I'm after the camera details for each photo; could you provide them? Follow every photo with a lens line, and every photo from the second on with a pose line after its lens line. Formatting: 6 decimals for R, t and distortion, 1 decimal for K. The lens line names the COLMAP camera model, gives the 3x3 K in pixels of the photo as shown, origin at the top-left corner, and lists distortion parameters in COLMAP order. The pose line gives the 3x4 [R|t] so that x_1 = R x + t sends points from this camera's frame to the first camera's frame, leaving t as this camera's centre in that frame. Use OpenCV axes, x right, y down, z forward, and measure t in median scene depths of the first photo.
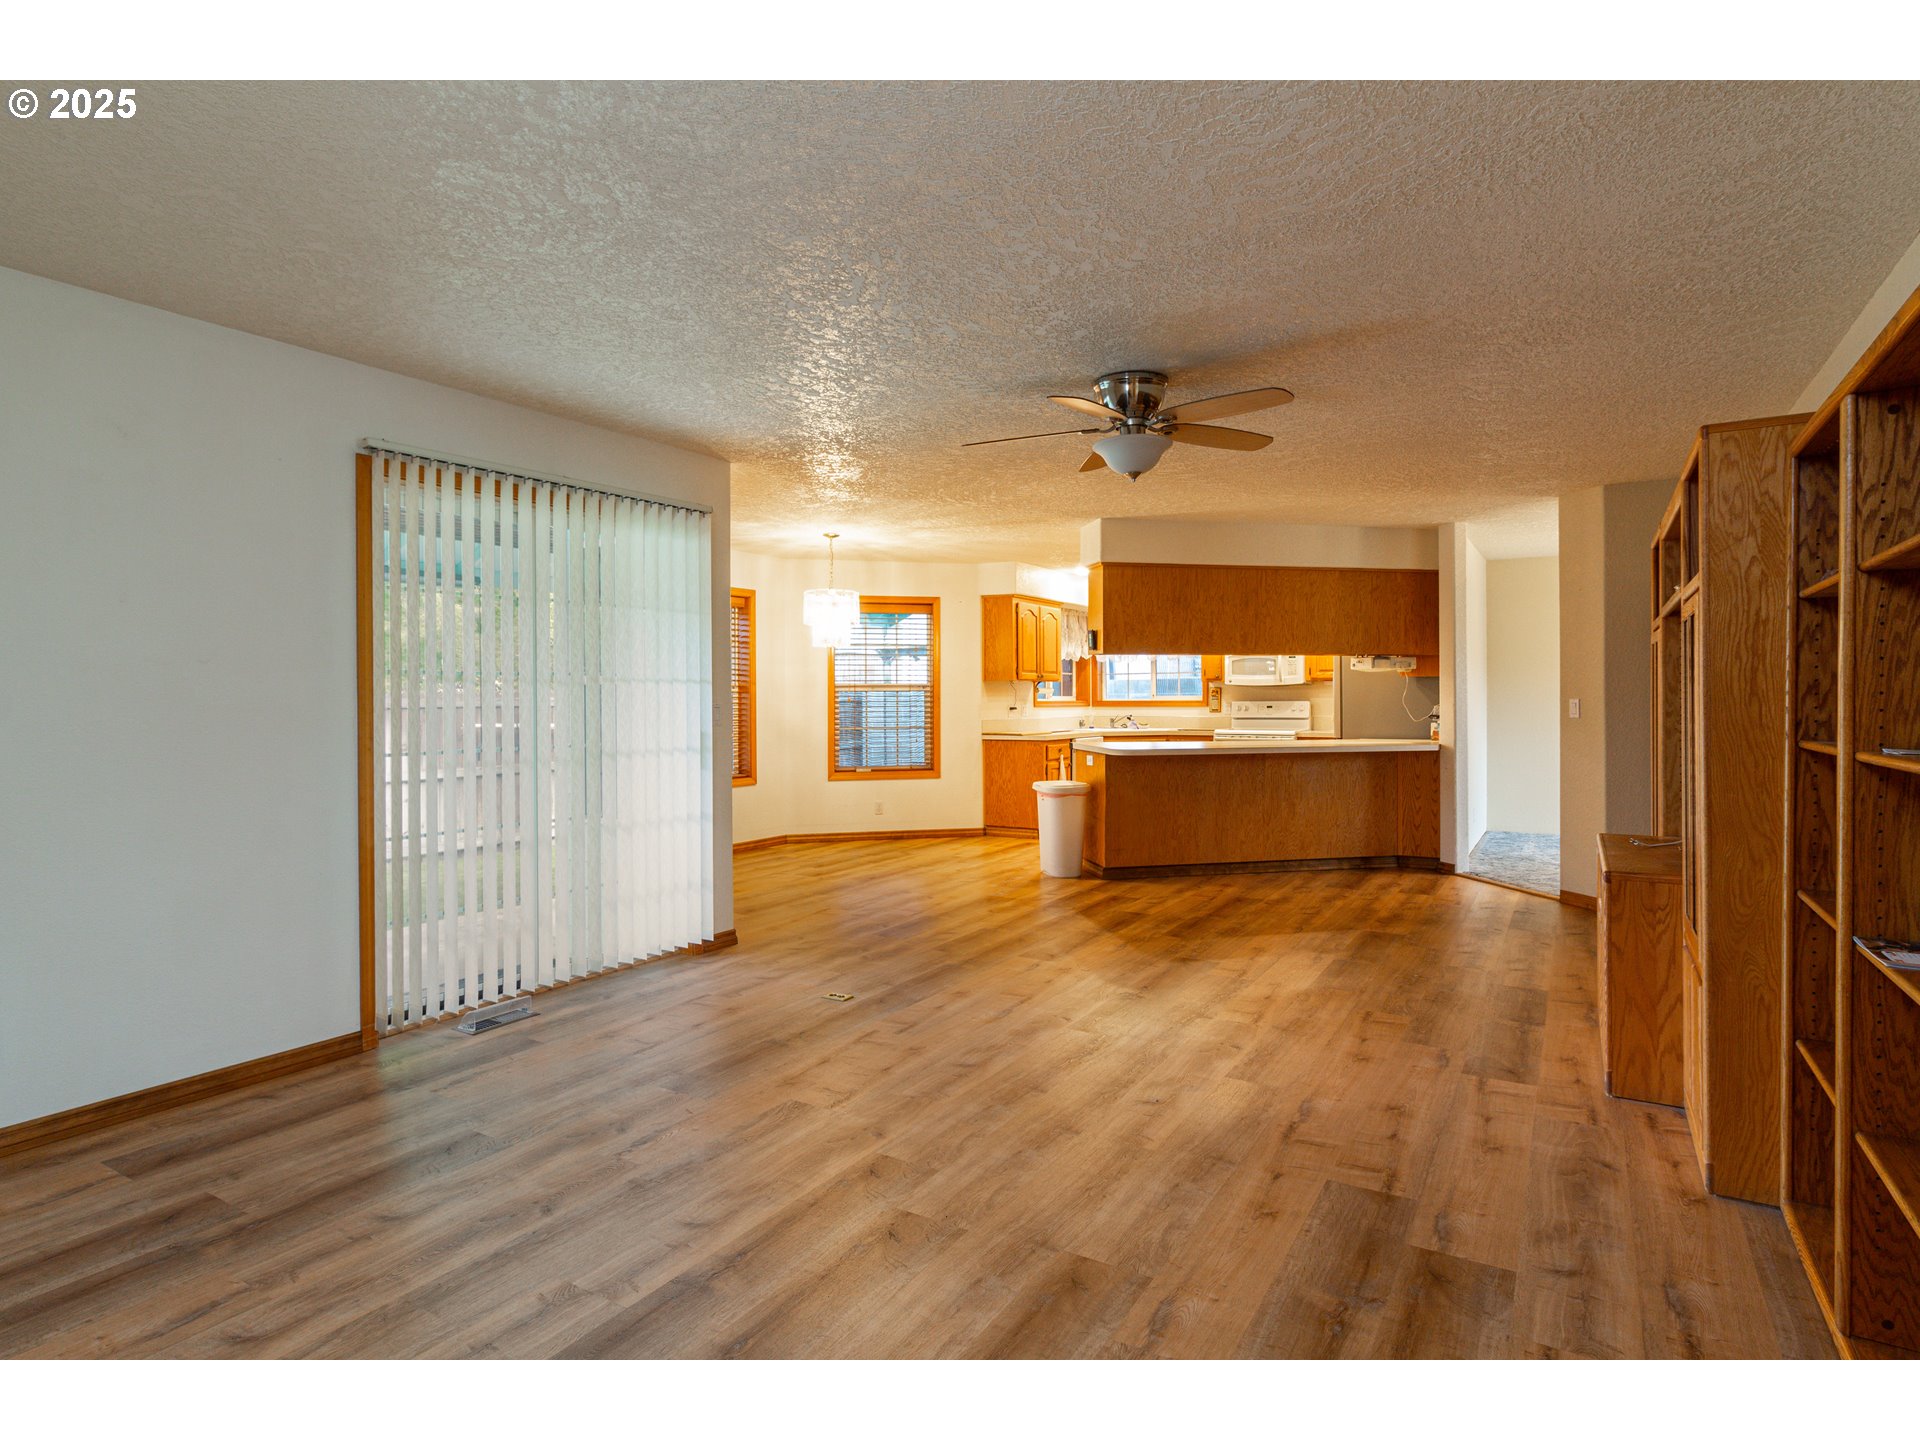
lens RADIAL K [[1021.0, 0, 955.2], [0, 1021.0, 696.5], [0, 0, 1]] dist [0.000284, 0.000992]
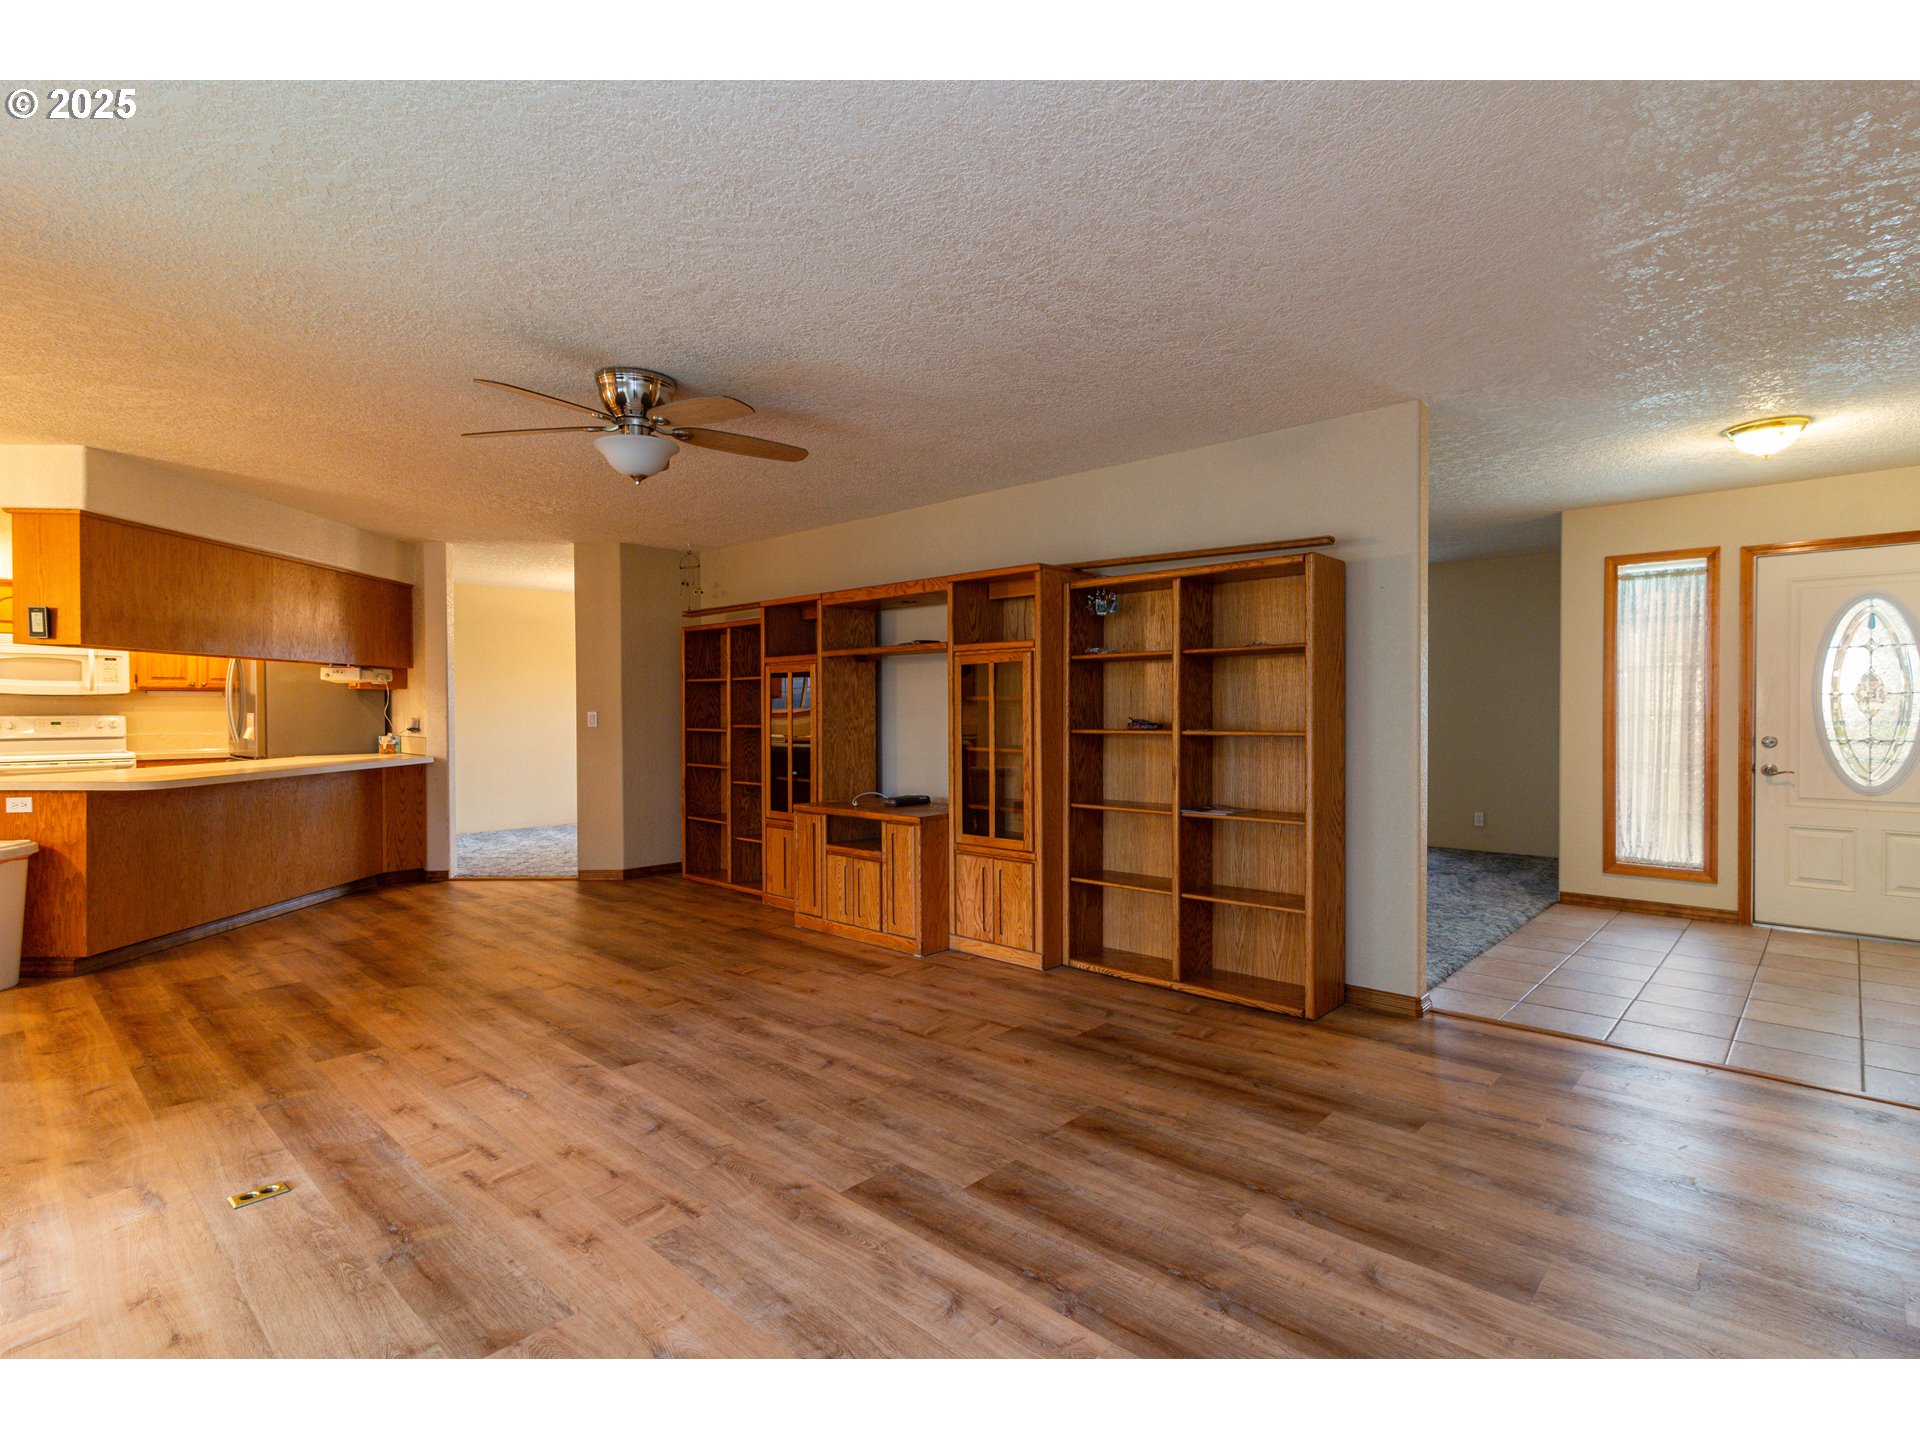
lens RADIAL K [[931.4, 0, 997.0], [0, 931.4, 722.8], [0, 0, 1]] dist [0.001838, 0.000654]
pose [[0.181279, -0.009147, 0.983389, -0.397508], [-0.000224, 0.999956, 0.009342, 0.004969], [-0.983432, -0.001914, 0.181269, 0.318593]]
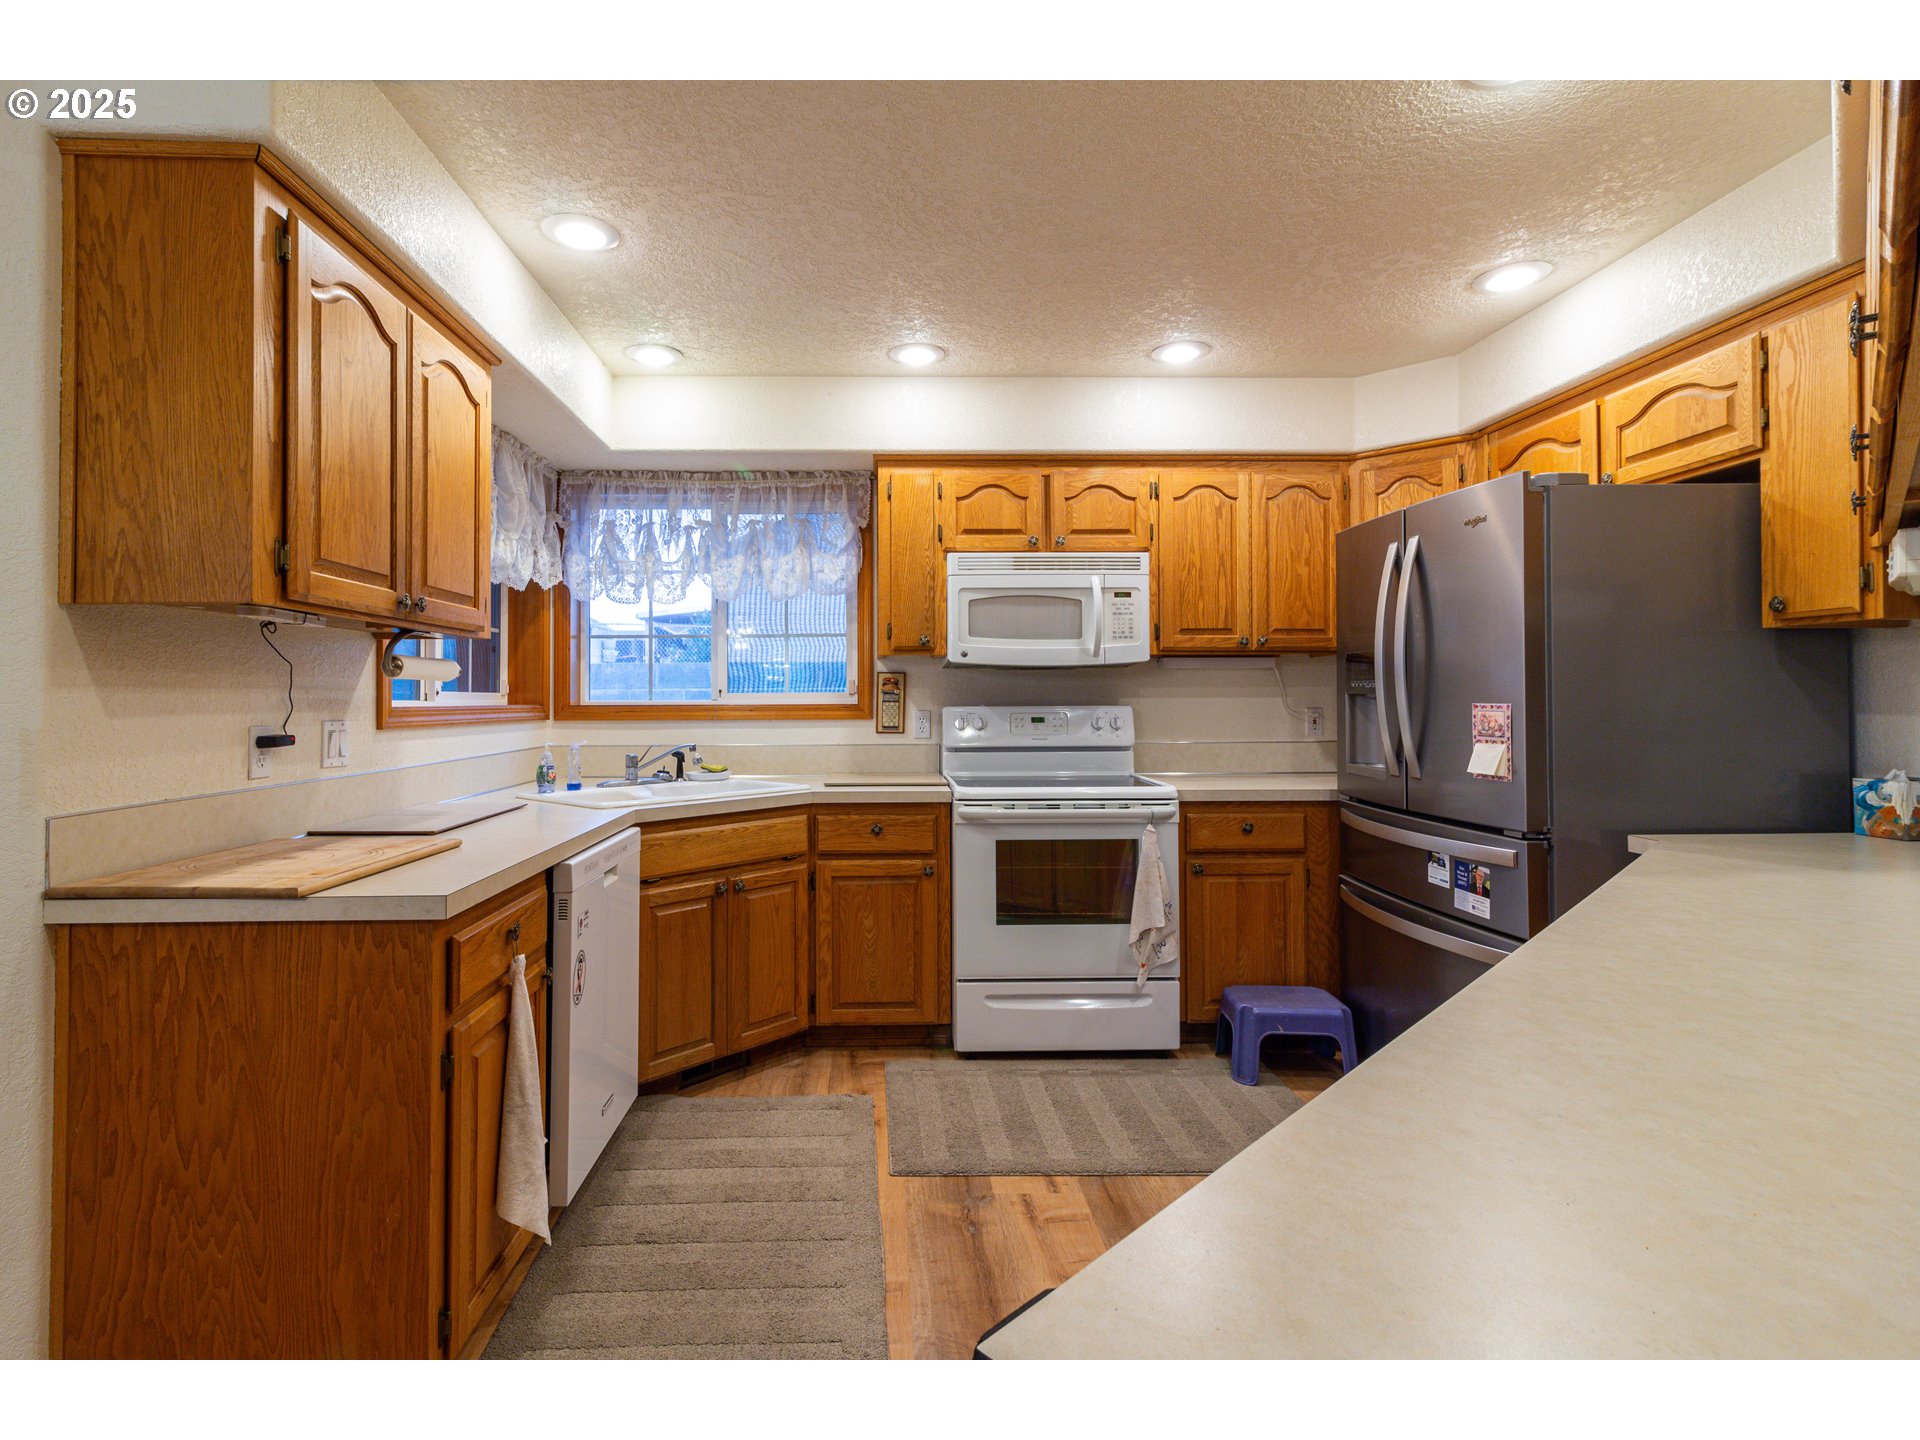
lens RADIAL K [[1021.0, 0, 955.2], [0, 1021.0, 696.5], [0, 0, 1]] dist [0.000284, 0.000992]
pose [[0.827891, 0.004462, 0.560871, 0.085727], [-0.002883, 0.999989, -0.003700, 0.003758], [-0.560881, 0.001446, 0.827895, 1.121410]]
